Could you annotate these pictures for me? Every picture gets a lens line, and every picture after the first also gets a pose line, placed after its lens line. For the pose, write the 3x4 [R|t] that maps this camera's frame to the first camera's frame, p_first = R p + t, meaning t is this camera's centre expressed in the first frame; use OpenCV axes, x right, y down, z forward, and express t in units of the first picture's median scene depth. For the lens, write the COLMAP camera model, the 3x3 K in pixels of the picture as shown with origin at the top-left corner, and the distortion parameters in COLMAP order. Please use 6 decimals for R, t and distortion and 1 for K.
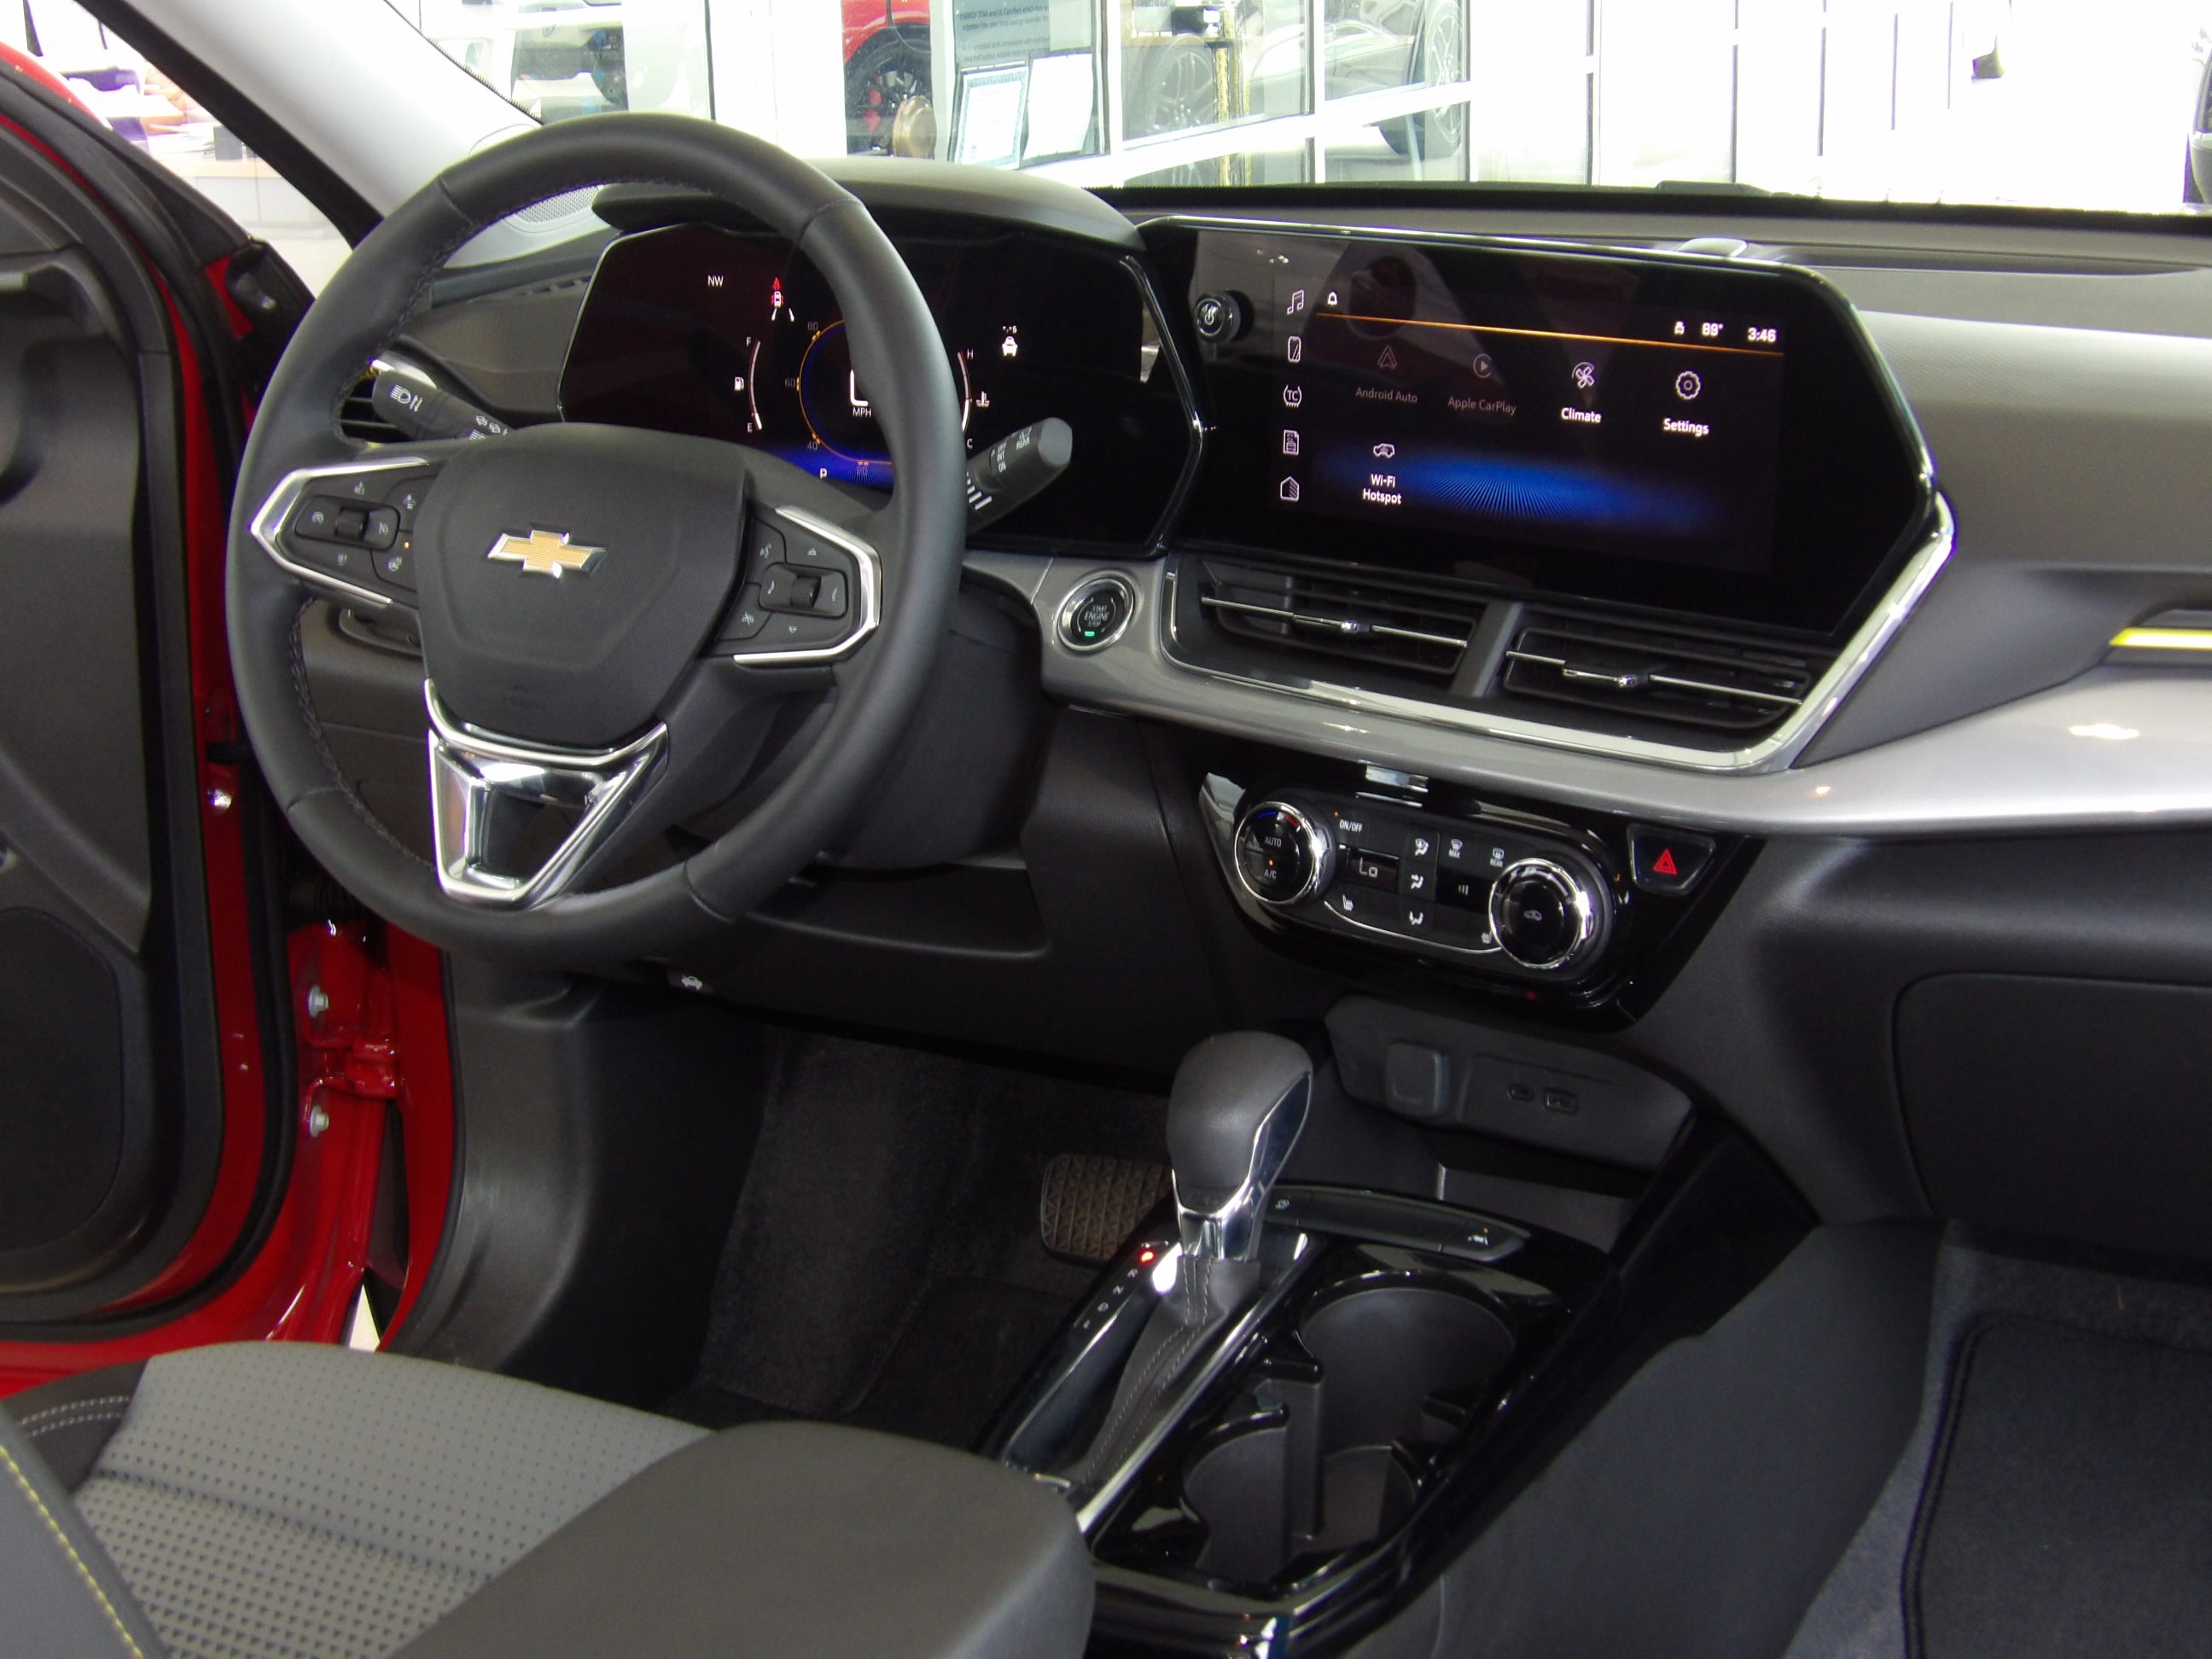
lens RADIAL K [[3101.1, 0, 1106.0], [0, 3101.1, 829.5], [0, 0, 1]] dist [0.007744, -0.734625]
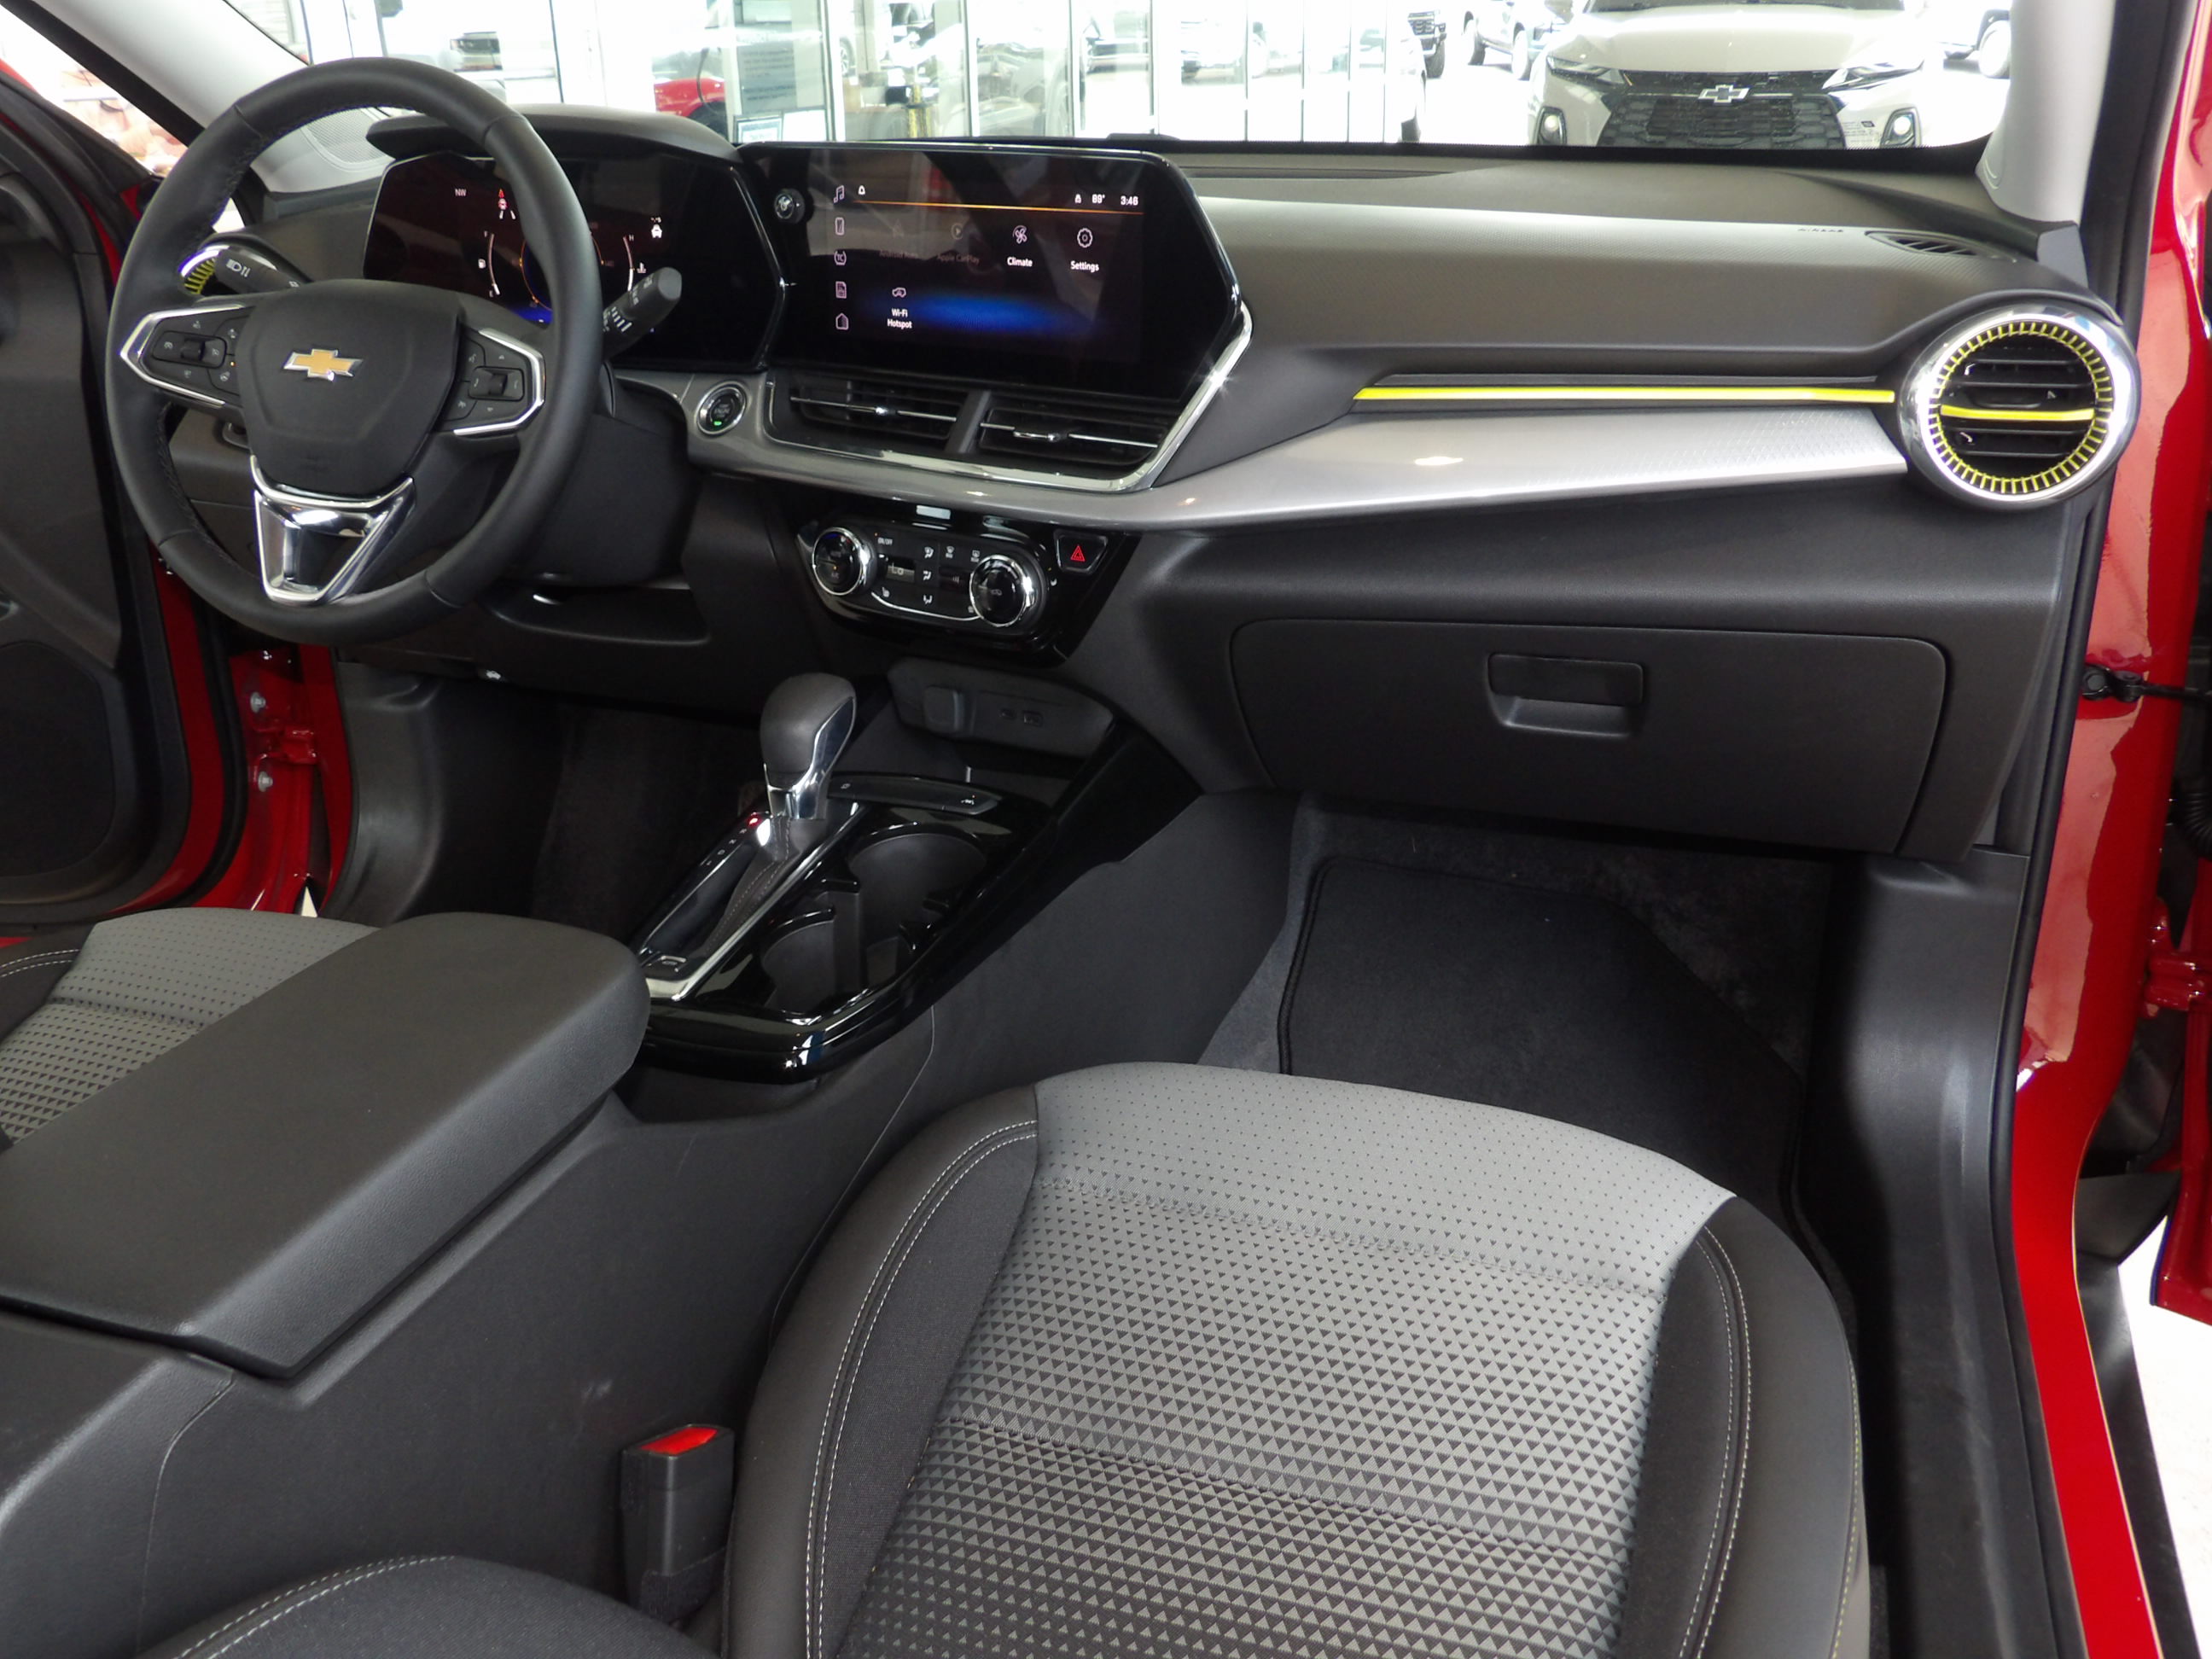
lens RADIAL K [[1897.9, 0, 1106.0], [0, 1897.9, 829.5], [0, 0, 1]] dist [-0.023216, -0.010202]
pose [[0.993269, -0.039303, 0.108963, 0.080226], [0.027601, 0.993886, 0.106902, 0.043687], [-0.112498, -0.103175, 0.988281, 0.045601]]
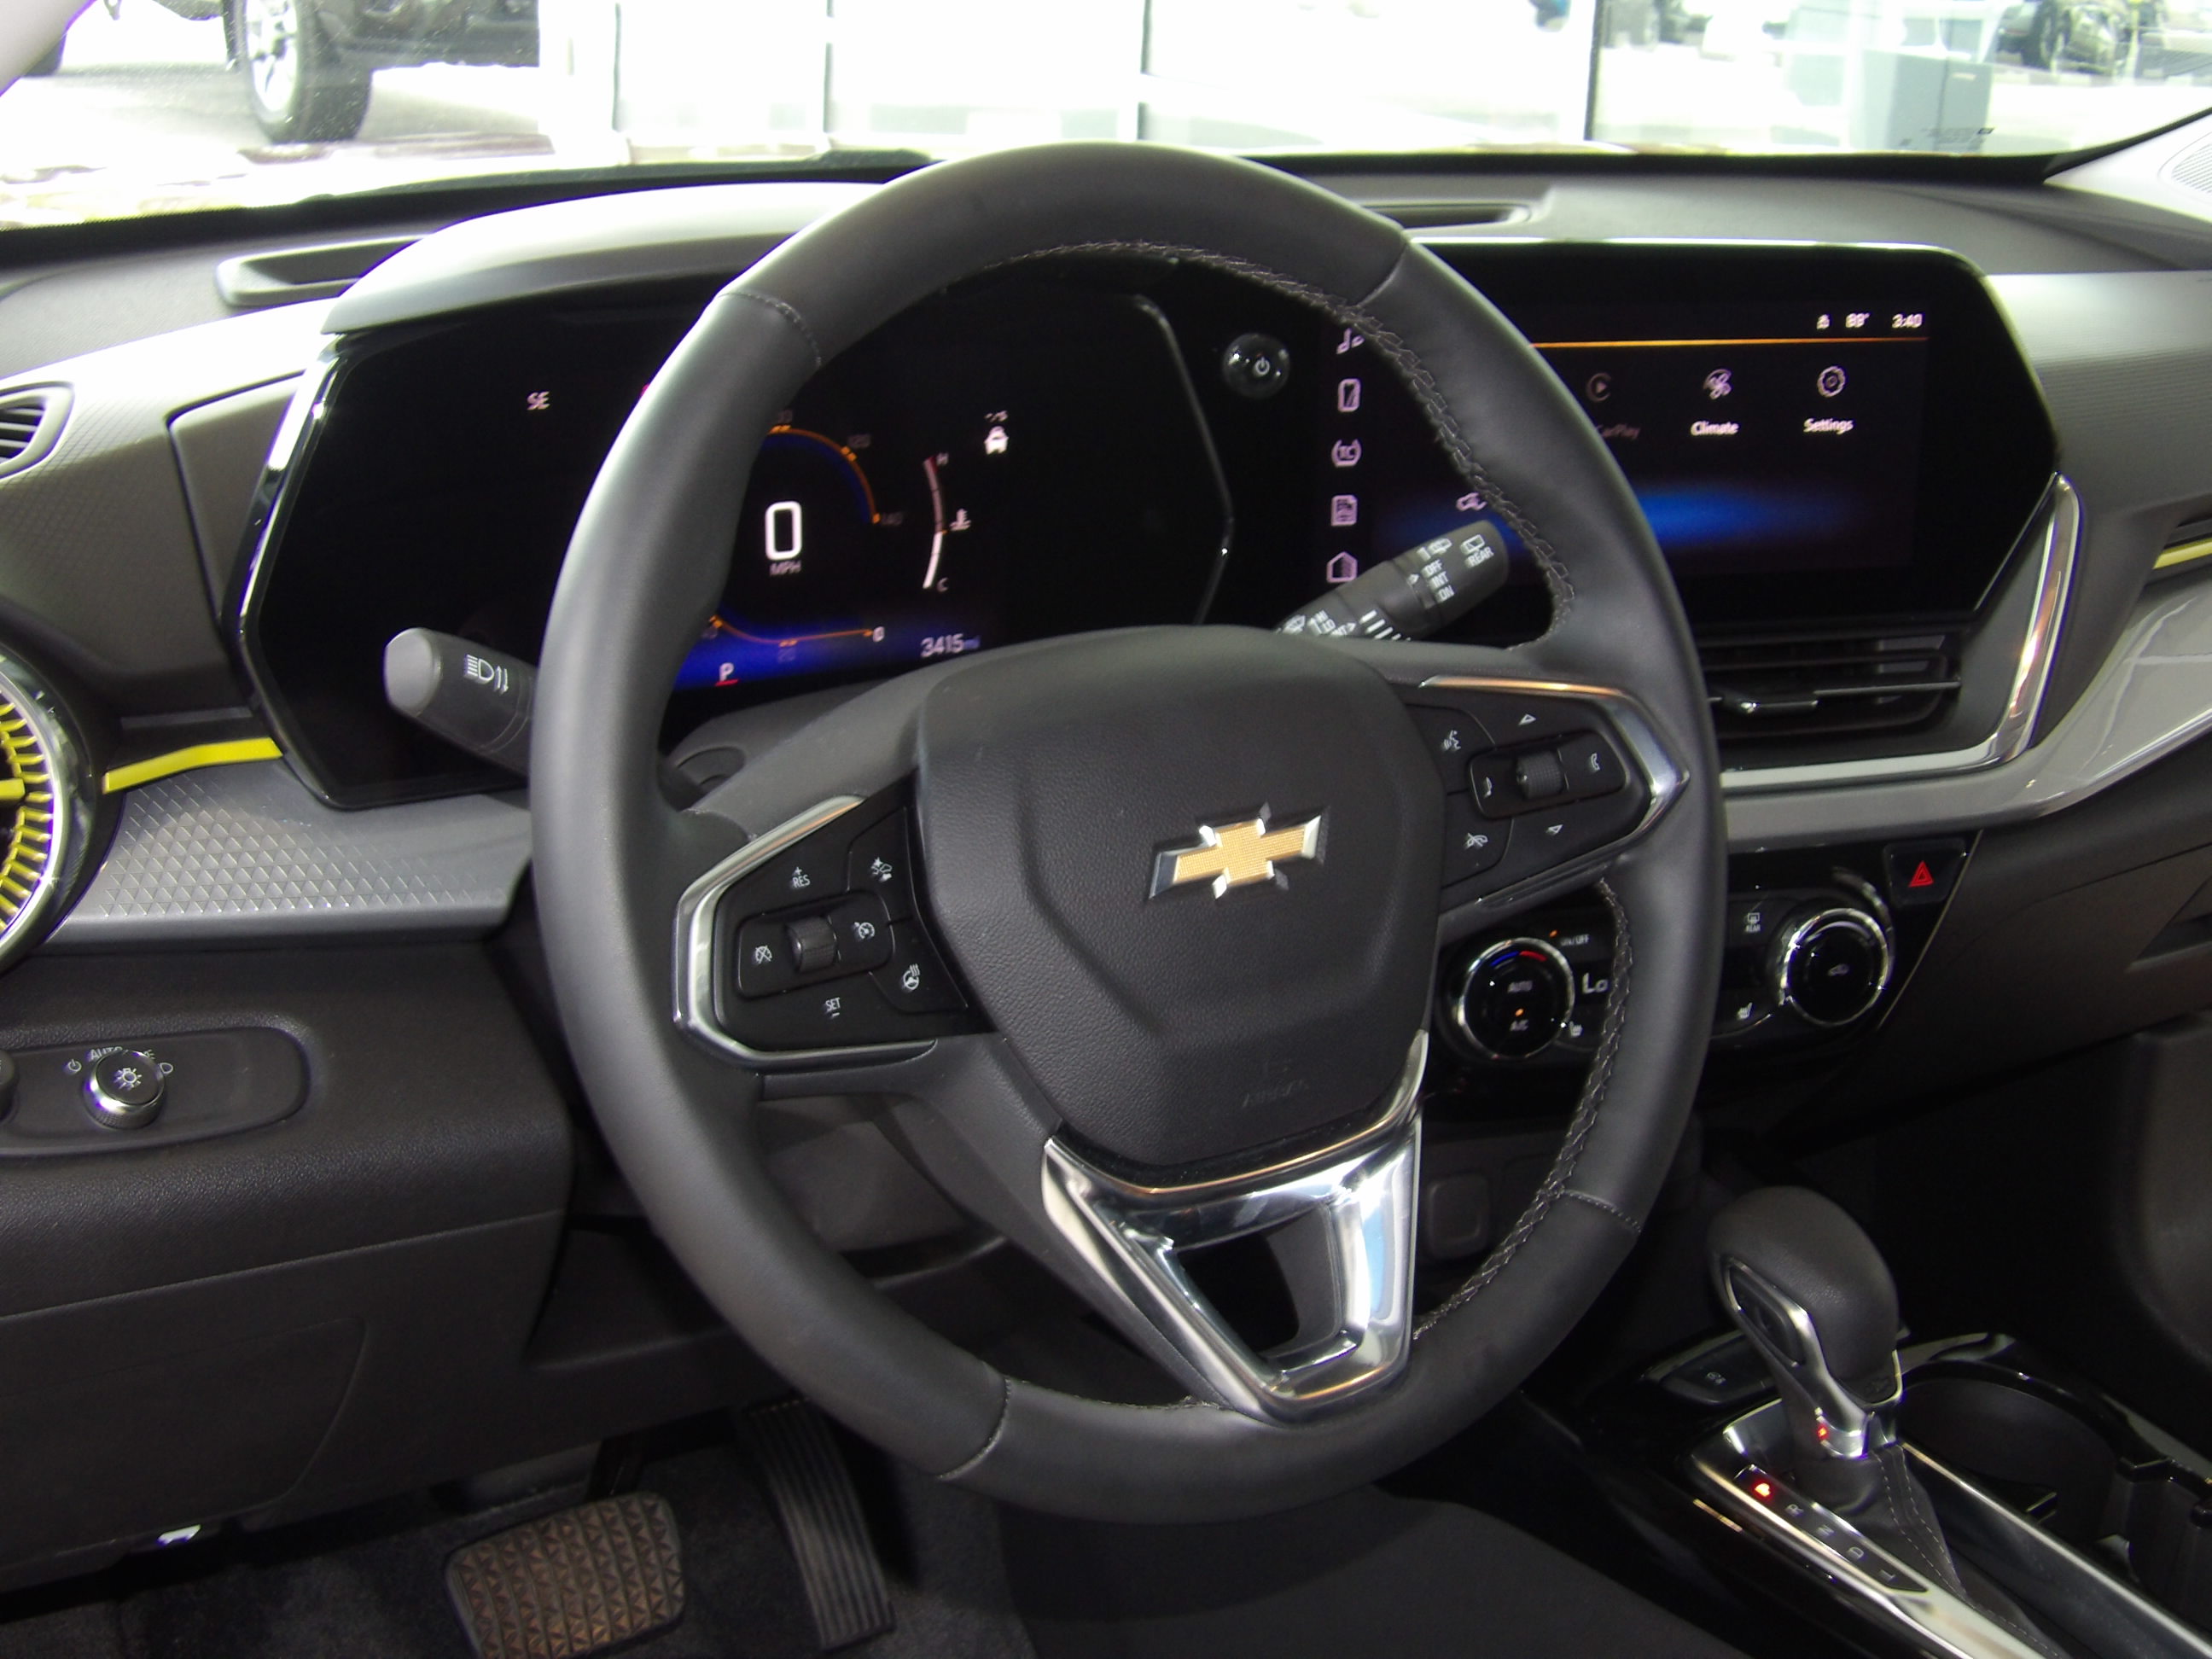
lens RADIAL K [[3101.1, 0, 1106.0], [0, 3101.1, 829.5], [0, 0, 1]] dist [0.007744, -0.734625]
pose [[0.479658, -0.237528, 0.844694, -0.699560], [0.202870, 0.966601, 0.156609, -0.191398], [-0.853681, 0.096244, 0.511825, 0.676688]]
